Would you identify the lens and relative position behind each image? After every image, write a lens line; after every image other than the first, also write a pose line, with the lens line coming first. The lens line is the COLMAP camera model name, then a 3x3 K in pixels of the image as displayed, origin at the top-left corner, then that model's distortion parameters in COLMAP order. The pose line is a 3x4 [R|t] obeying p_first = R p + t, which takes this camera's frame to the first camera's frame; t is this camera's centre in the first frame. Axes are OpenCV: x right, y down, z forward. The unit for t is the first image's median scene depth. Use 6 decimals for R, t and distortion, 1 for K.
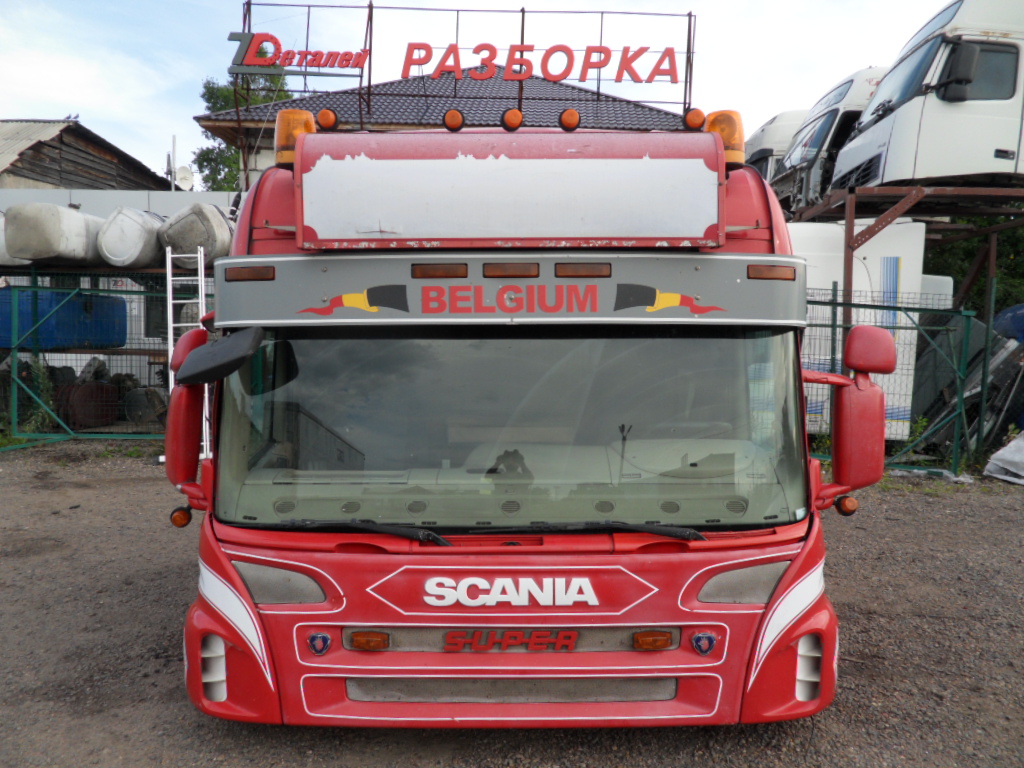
lens RADIAL K [[843.4, 0, 512.0], [0, 843.4, 384.0], [0, 0, 1]] dist [0.006389, -0.052856]
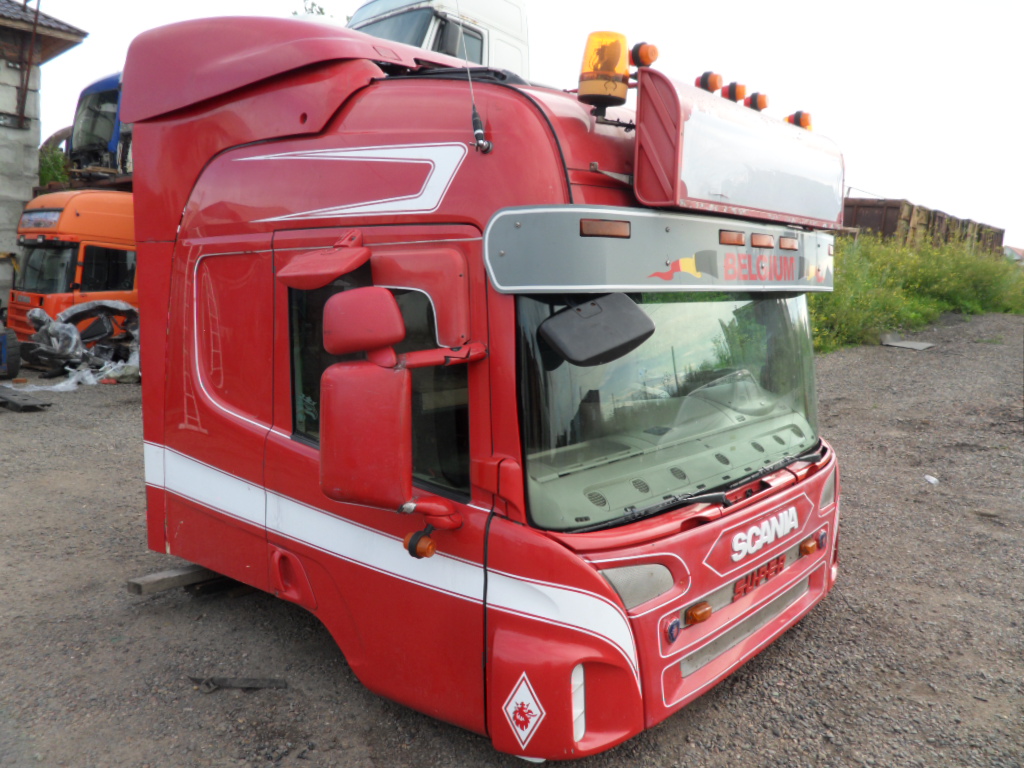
lens RADIAL K [[843.4, 0, 512.0], [0, 843.4, 384.0], [0, 0, 1]] dist [0.006389, -0.052856]
pose [[0.646602, -0.084023, 0.758186, -1.040029], [0.020682, 0.995481, 0.092683, -0.059039], [-0.762547, -0.044248, 0.645418, 0.540768]]
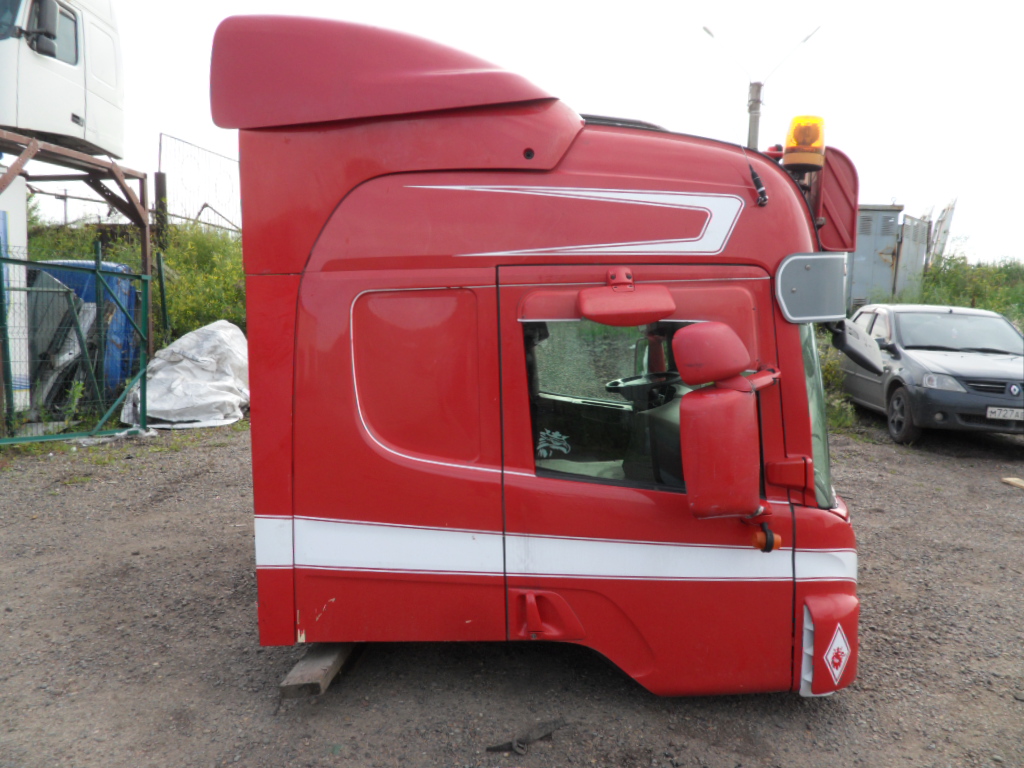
lens RADIAL K [[843.4, 0, 512.0], [0, 843.4, 384.0], [0, 0, 1]] dist [0.006389, -0.052856]
pose [[0.041207, -0.113257, 0.992711, -1.452749], [0.050832, 0.992506, 0.111123, -0.130733], [-0.997857, 0.045883, 0.046656, 1.414363]]
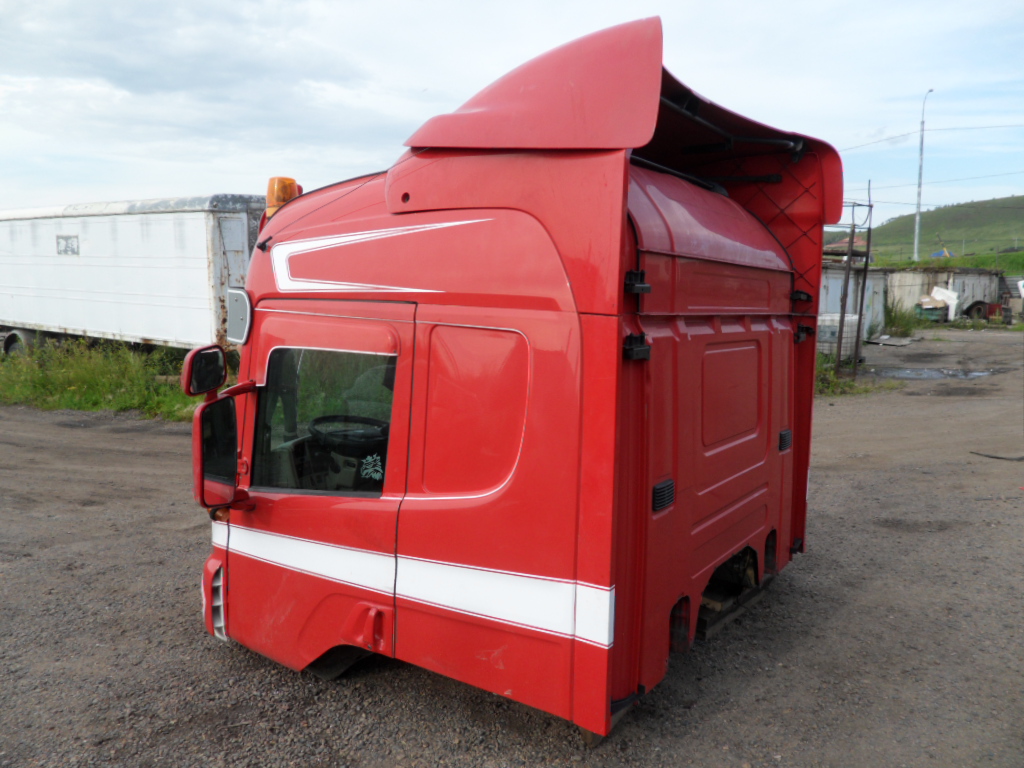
lens RADIAL K [[843.4, 0, 512.0], [0, 843.4, 384.0], [0, 0, 1]] dist [0.006389, -0.052856]
pose [[-0.551378, 0.073771, -0.830987, 1.249453], [-0.057514, 0.990351, 0.126080, -0.202086], [0.832271, 0.117311, -0.541815, 2.187264]]
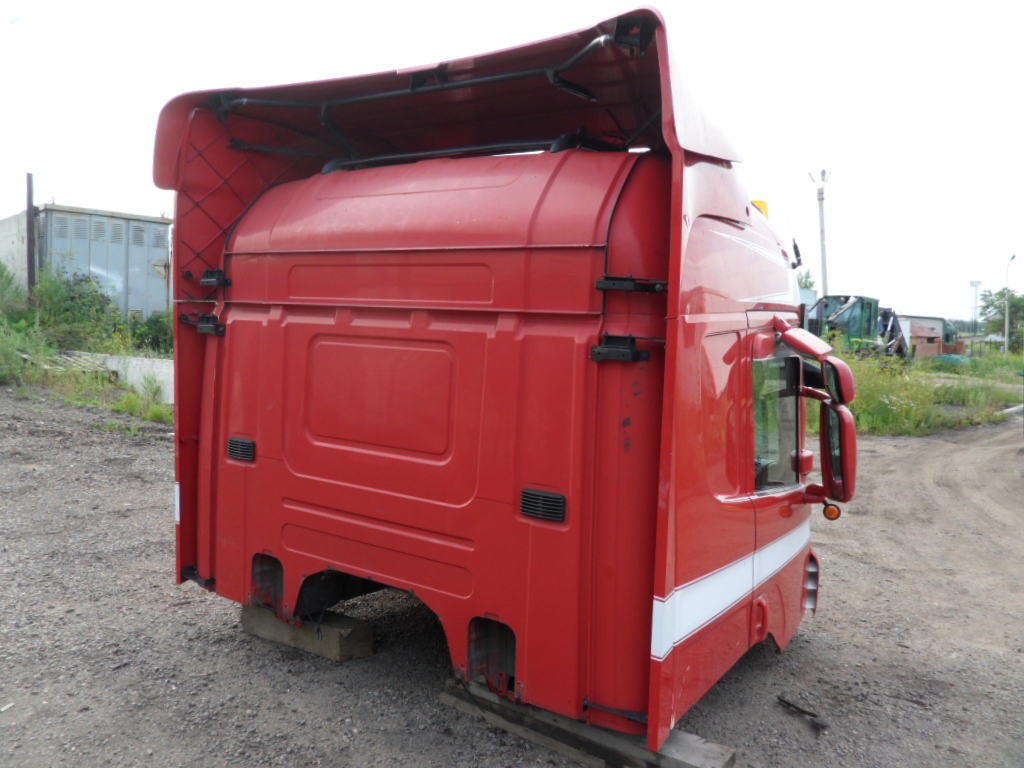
lens RADIAL K [[843.4, 0, 512.0], [0, 843.4, 384.0], [0, 0, 1]] dist [0.006389, -0.052856]
pose [[-0.822543, -0.077331, 0.563421, -0.791919], [-0.003328, 0.991349, 0.131207, -0.212511], [-0.568693, 0.106048, -0.815685, 2.600210]]
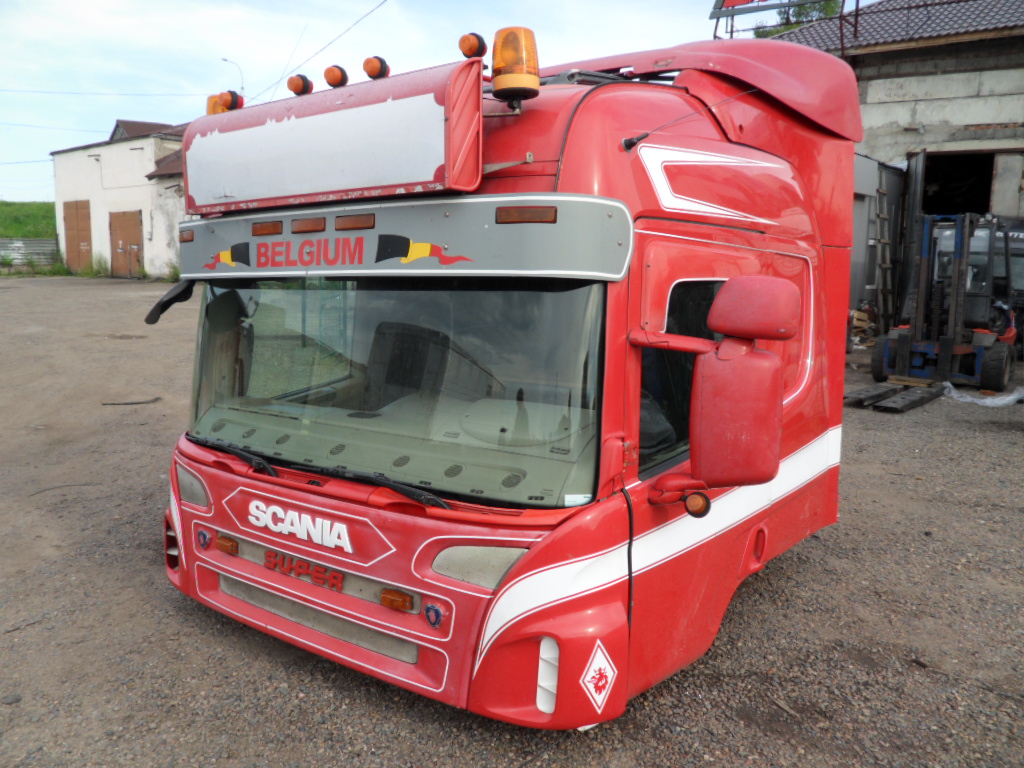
lens RADIAL K [[831.8, 0, 512.0], [0, 831.8, 384.0], [0, 0, 1]] dist [-0.004008, -0.001422]
pose [[0.791460, 0.074332, -0.606684, 0.845876], [-0.035590, 0.996498, 0.075662, -0.025042], [0.610184, -0.038291, 0.791334, 0.325517]]
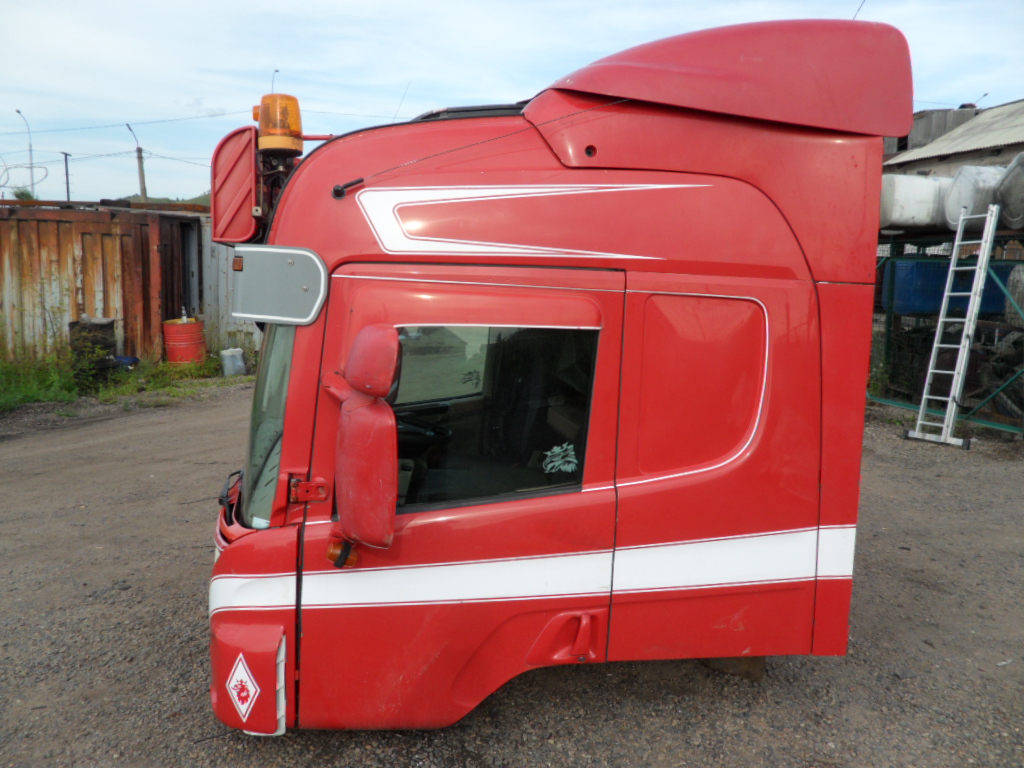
lens RADIAL K [[843.4, 0, 512.0], [0, 843.4, 384.0], [0, 0, 1]] dist [0.006389, -0.052856]
pose [[0.180421, 0.121812, -0.976017, 1.365665], [-0.072082, 0.991271, 0.110391, -0.128395], [0.980945, 0.050436, 0.187627, 1.168971]]
